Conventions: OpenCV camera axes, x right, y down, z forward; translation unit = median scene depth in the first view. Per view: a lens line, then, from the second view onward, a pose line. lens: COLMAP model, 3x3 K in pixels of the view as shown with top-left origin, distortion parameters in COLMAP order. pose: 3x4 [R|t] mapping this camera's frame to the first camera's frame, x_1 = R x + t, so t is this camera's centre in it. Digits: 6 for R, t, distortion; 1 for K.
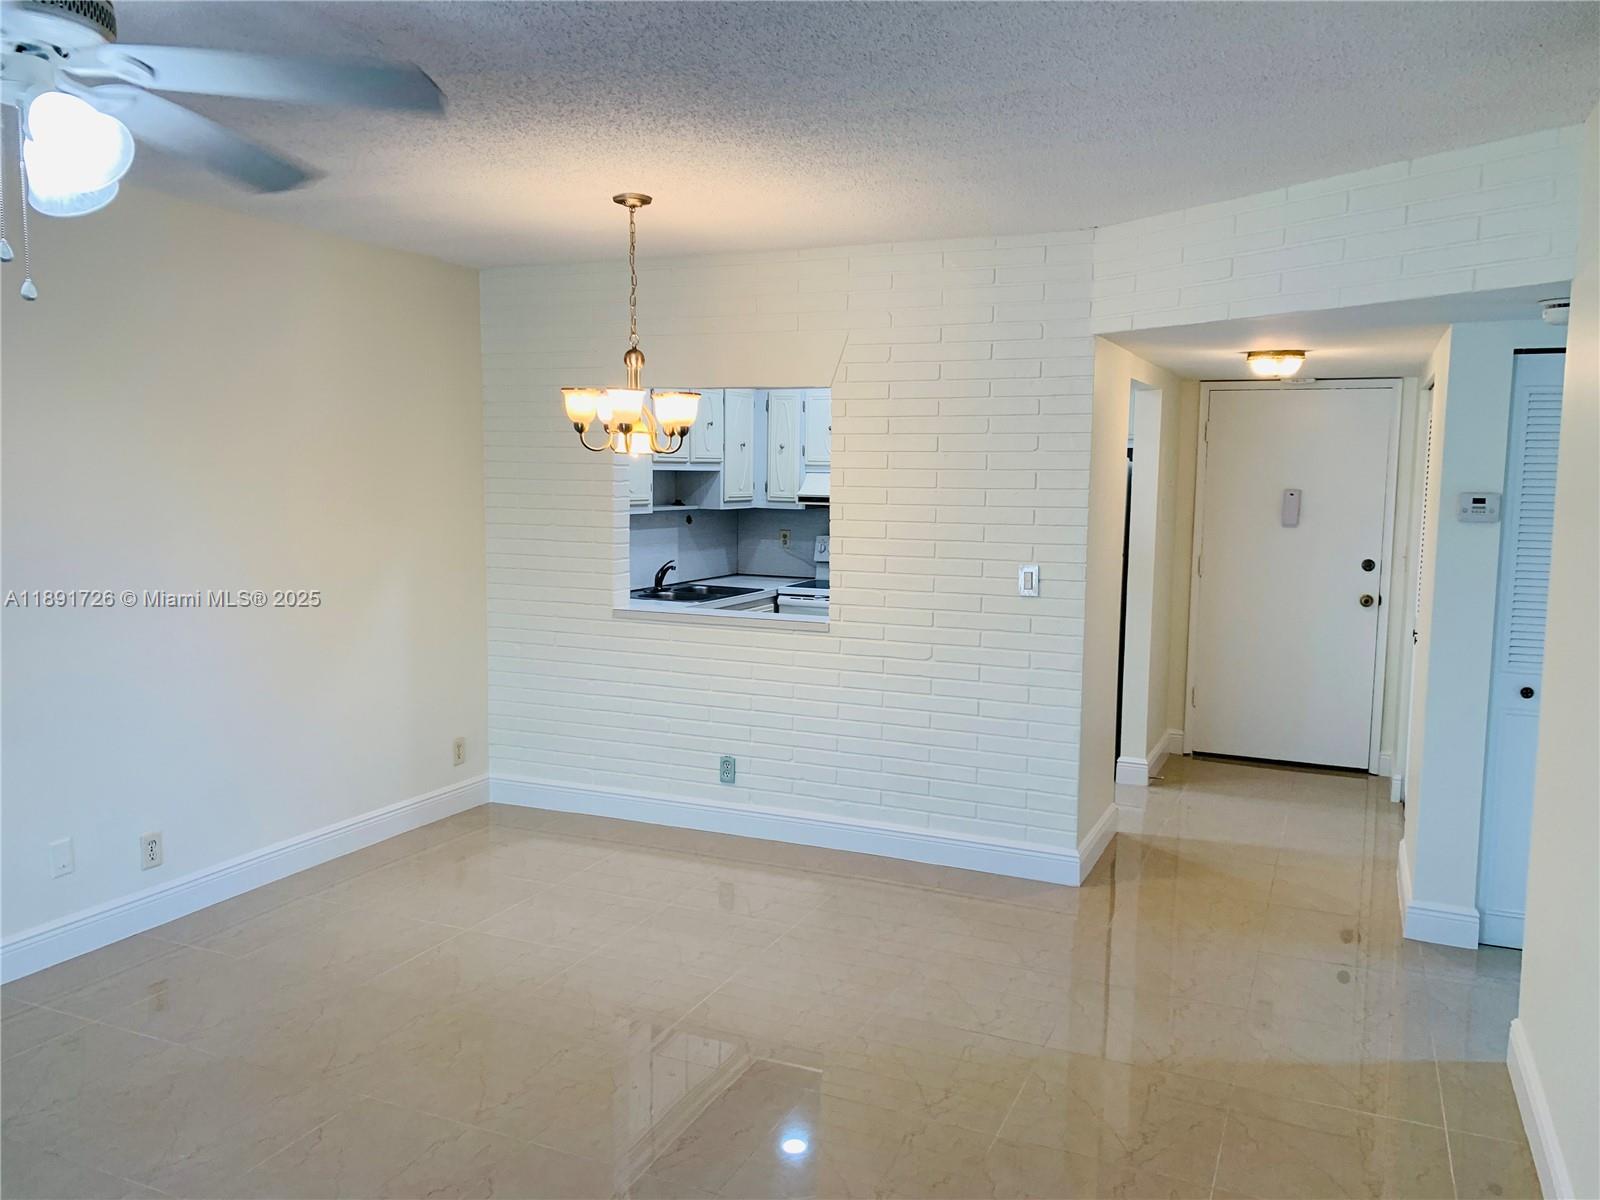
lens RADIAL K [[1206.1, 0, 806.2], [0, 1206.1, 609.2], [0, 0, 1]] dist [0.026209, -0.037482]
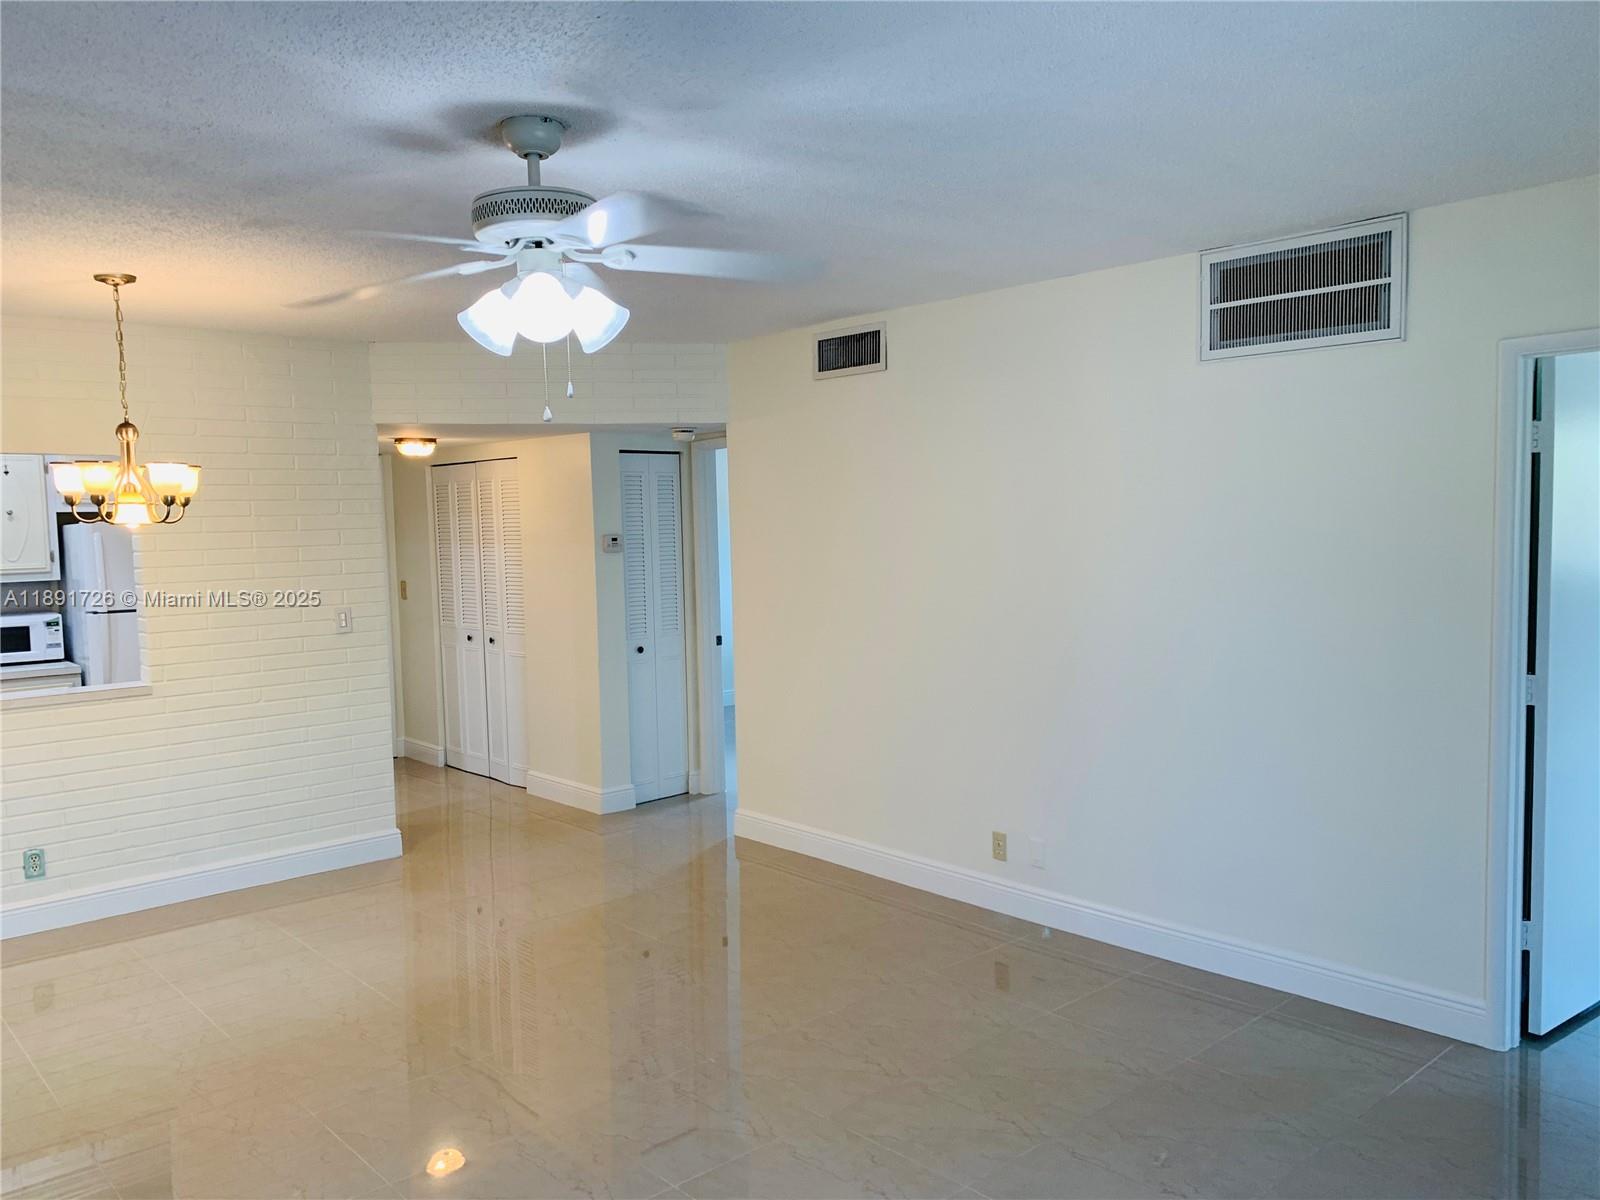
lens RADIAL K [[1206.1, 0, 809.9], [0, 1206.1, 595.3], [0, 0, 1]] dist [0.026209, -0.037482]
pose [[0.407657, -0.081194, 0.909518, -0.846627], [0.132438, 0.990764, 0.029087, -0.024968], [-0.903480, 0.108598, 0.414645, 0.072553]]
